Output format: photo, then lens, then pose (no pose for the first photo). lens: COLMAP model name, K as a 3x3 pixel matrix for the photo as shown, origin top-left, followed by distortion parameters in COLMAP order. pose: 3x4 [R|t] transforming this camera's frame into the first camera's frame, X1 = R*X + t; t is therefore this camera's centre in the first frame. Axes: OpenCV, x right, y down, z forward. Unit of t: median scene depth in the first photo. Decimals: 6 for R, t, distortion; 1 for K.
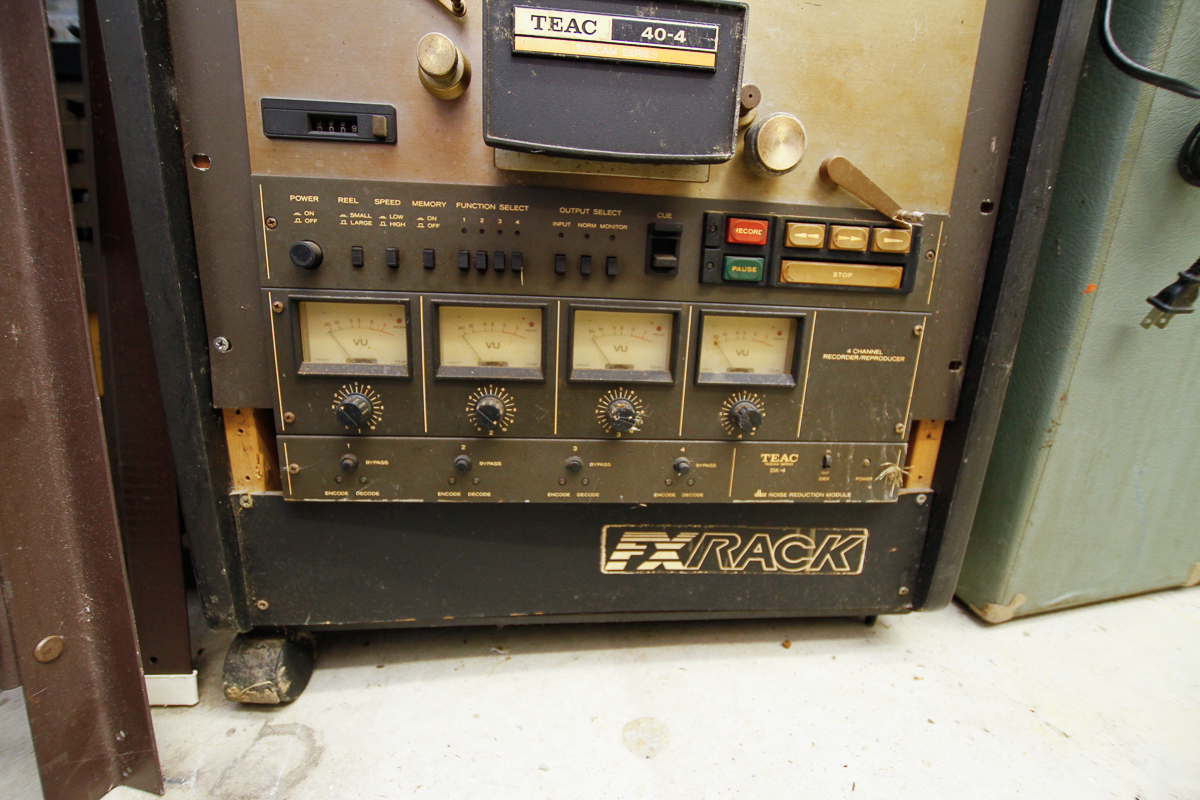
lens RADIAL K [[585.3, 0, 603.3], [0, 585.3, 399.7], [0, 0, 1]] dist [-0.026576, 0.002959]
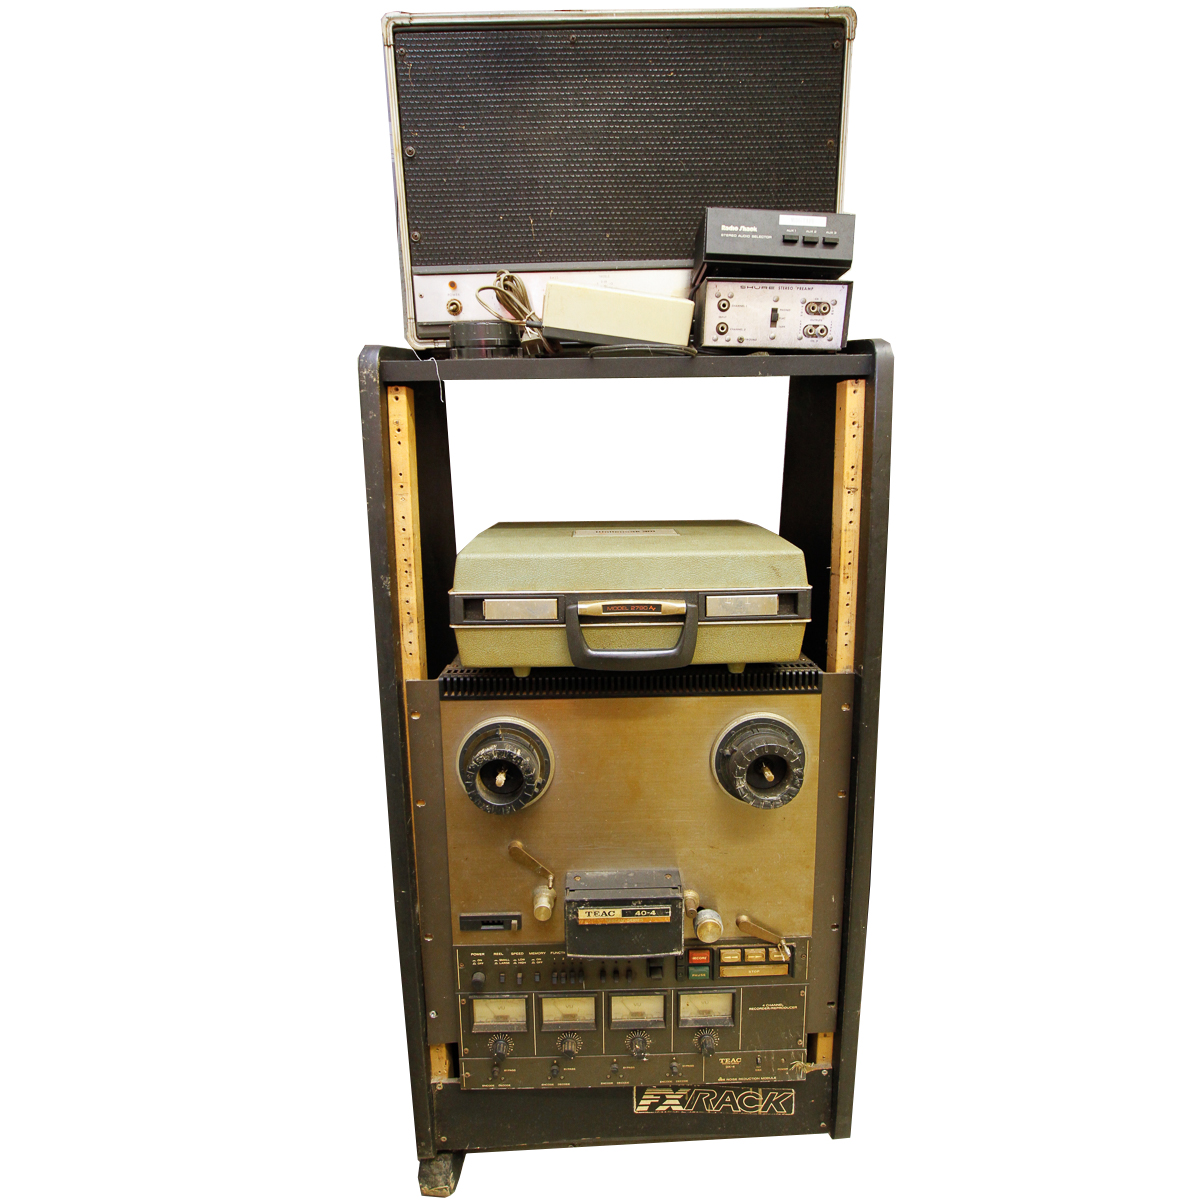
lens RADIAL K [[660.7, 0, 603.1], [0, 660.7, 543.1], [0, 0, 1]] dist [-0.023206, 0.004265]
pose [[0.995351, -0.044544, -0.085399, 0.173239], [0.033920, 0.991944, -0.122052, -1.358992], [0.090148, 0.118588, 0.988843, -1.298802]]
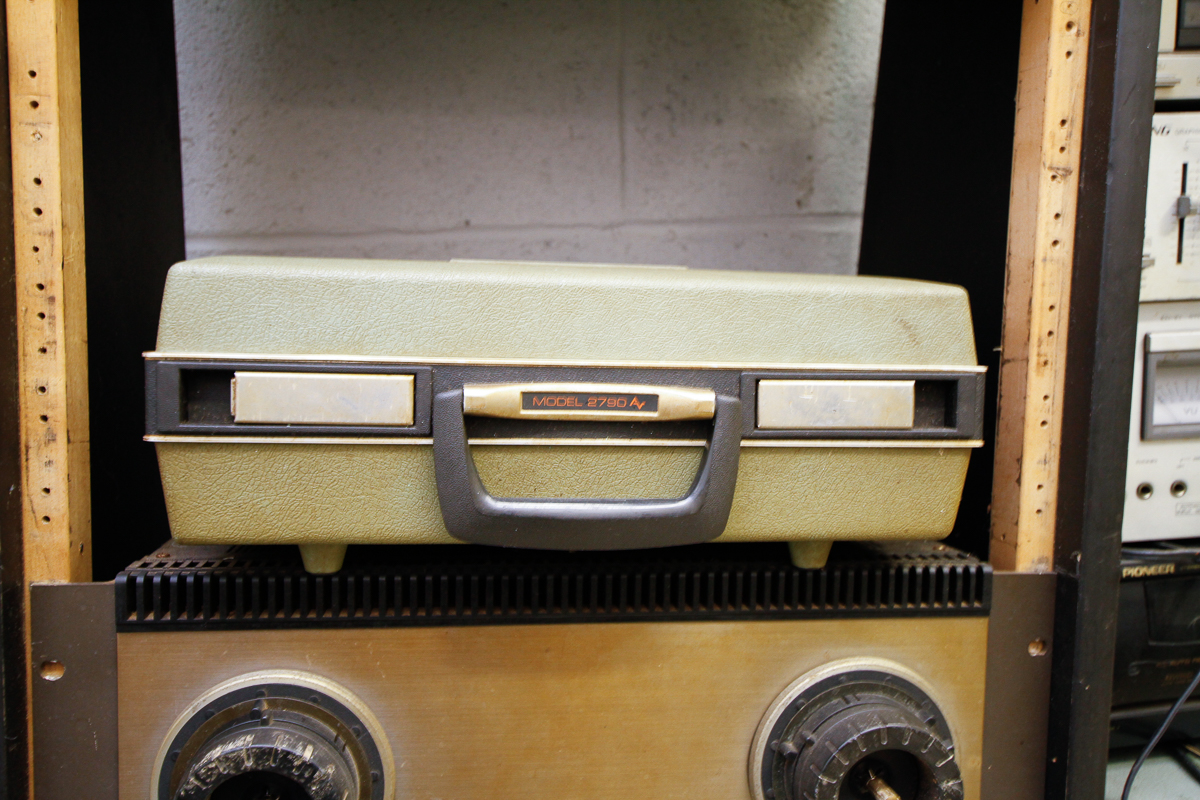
lens RADIAL K [[1076.5, 0, 603.8], [0, 1076.5, 406.0], [0, 0, 1]] dist [0.030772, 0.000000]
pose [[0.998954, -0.024698, 0.038477, 0.054393], [0.030625, 0.986318, -0.161983, -1.187924], [-0.033950, 0.162992, 0.986043, -0.722269]]
